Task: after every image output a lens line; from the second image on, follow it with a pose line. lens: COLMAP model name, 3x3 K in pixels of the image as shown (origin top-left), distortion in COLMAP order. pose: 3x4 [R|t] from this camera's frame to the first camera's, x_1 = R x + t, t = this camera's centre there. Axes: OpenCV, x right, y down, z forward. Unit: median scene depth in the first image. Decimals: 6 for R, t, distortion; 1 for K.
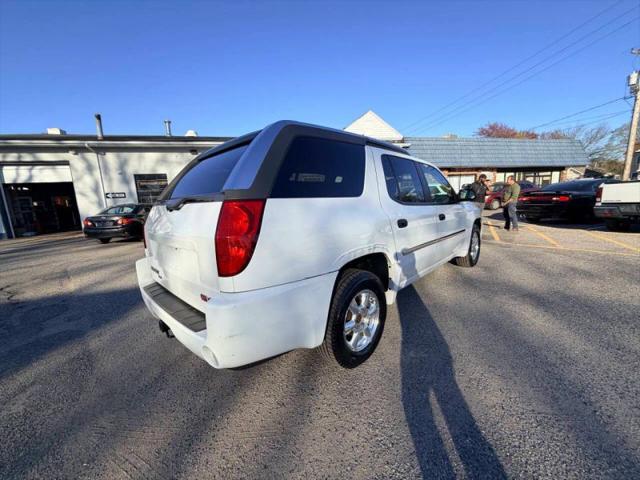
lens RADIAL K [[254.1, 0, 320.1], [0, 254.1, 239.9], [0, 0, 1]] dist [0.000482, -0.000186]
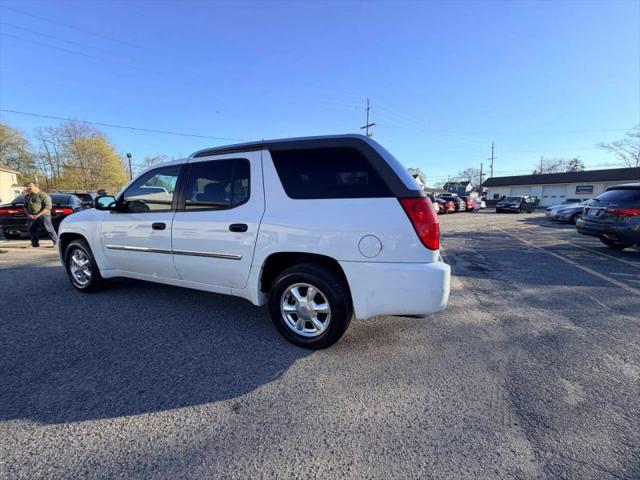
lens RADIAL K [[254.1, 0, 317.6], [0, 254.1, 240.5], [0, 0, 1]] dist [0.000482, -0.000186]
pose [[-0.361749, -0.092558, 0.927670, -0.242705], [0.159914, 0.974151, 0.159555, -0.034393], [-0.918458, 0.206066, -0.337597, 0.304526]]
